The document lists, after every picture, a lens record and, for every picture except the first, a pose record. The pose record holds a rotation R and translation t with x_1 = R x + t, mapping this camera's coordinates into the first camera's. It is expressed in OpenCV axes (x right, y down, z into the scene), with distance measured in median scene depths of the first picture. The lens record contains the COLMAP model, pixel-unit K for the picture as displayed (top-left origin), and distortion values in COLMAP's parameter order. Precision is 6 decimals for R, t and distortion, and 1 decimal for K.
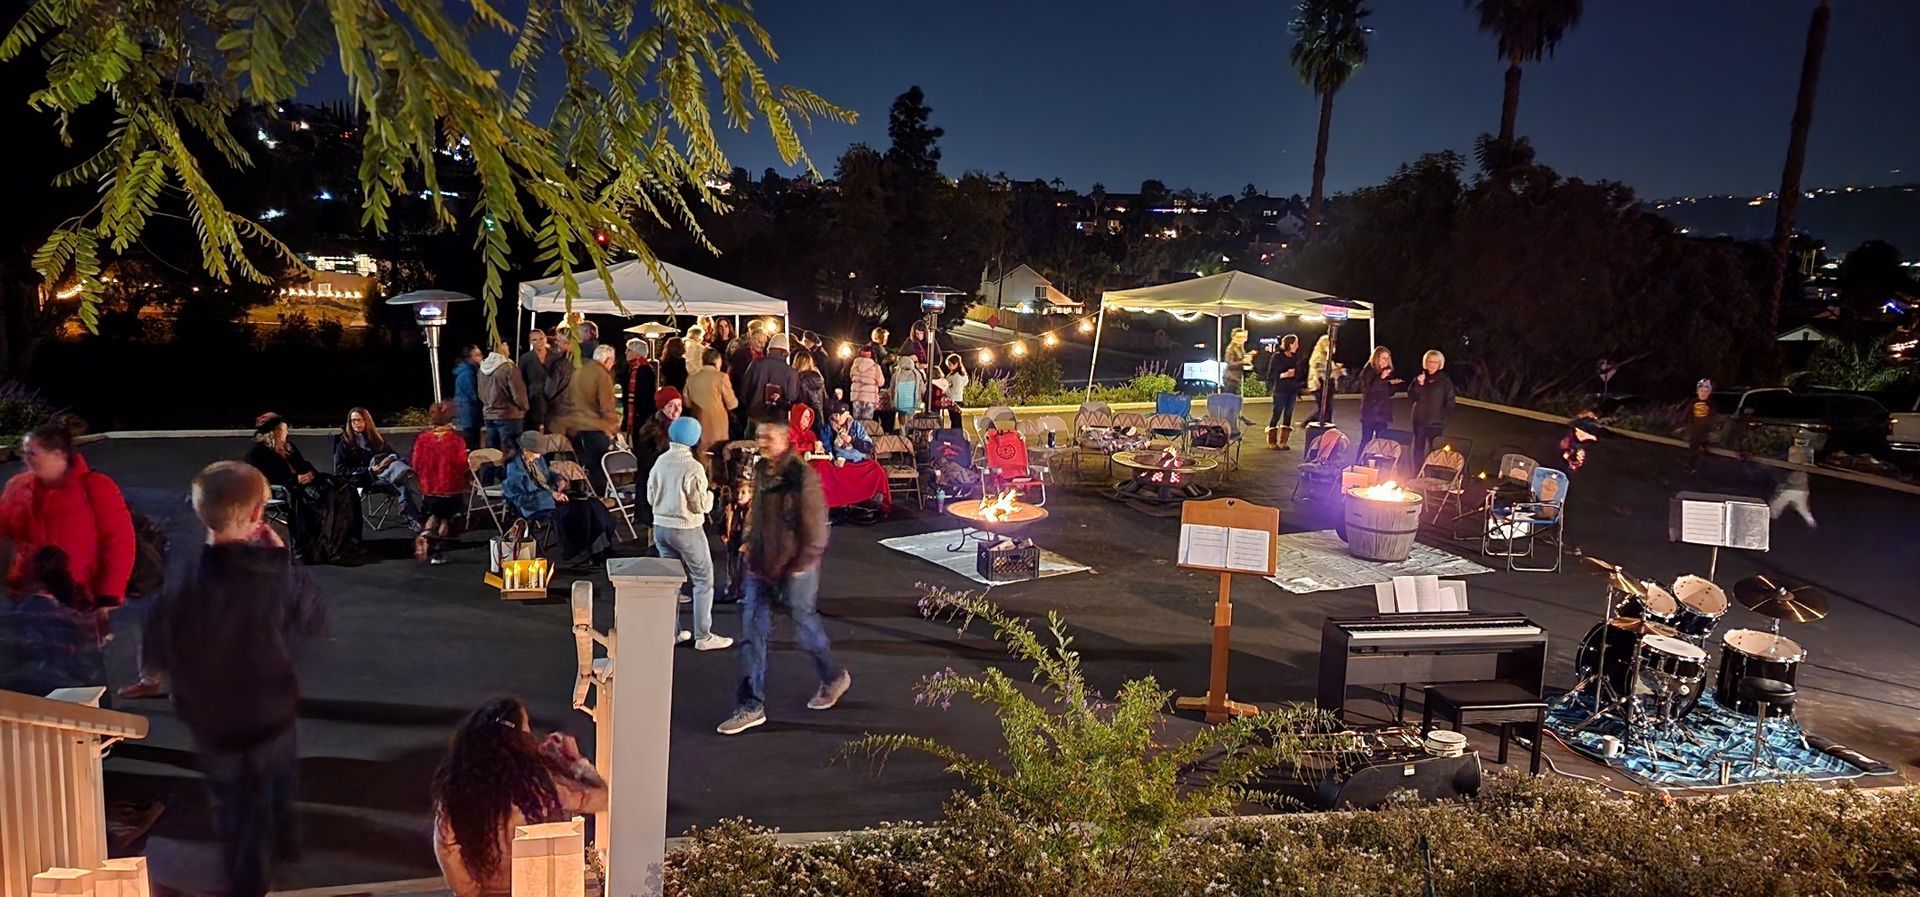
lens RADIAL K [[1263.6, 0, 965.9], [0, 1263.6, 449.2], [0, 0, 1]] dist [0.100411, -0.099229]
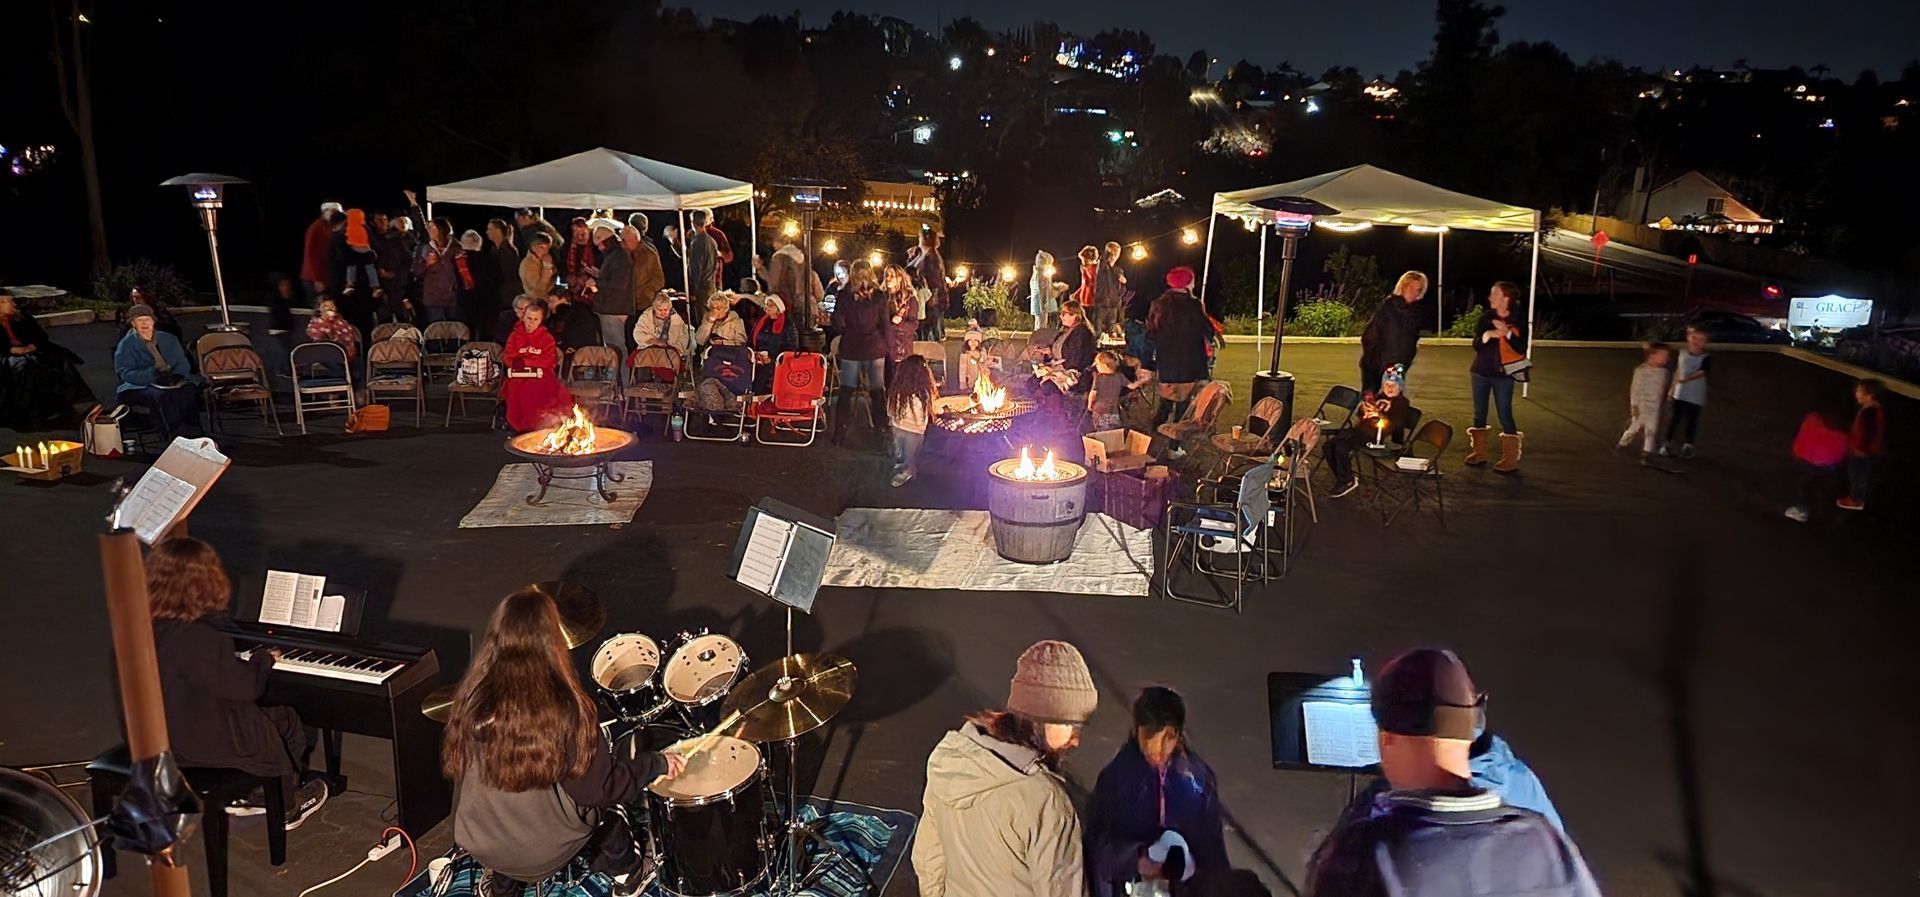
lens RADIAL K [[1263.6, 0, 965.9], [0, 1263.6, 449.2], [0, 0, 1]] dist [0.100411, -0.099229]
pose [[0.869050, 0.103103, -0.483862, 0.138654], [-0.071665, 0.993963, 0.083081, -0.007479], [0.489507, -0.037525, 0.871192, 0.083766]]
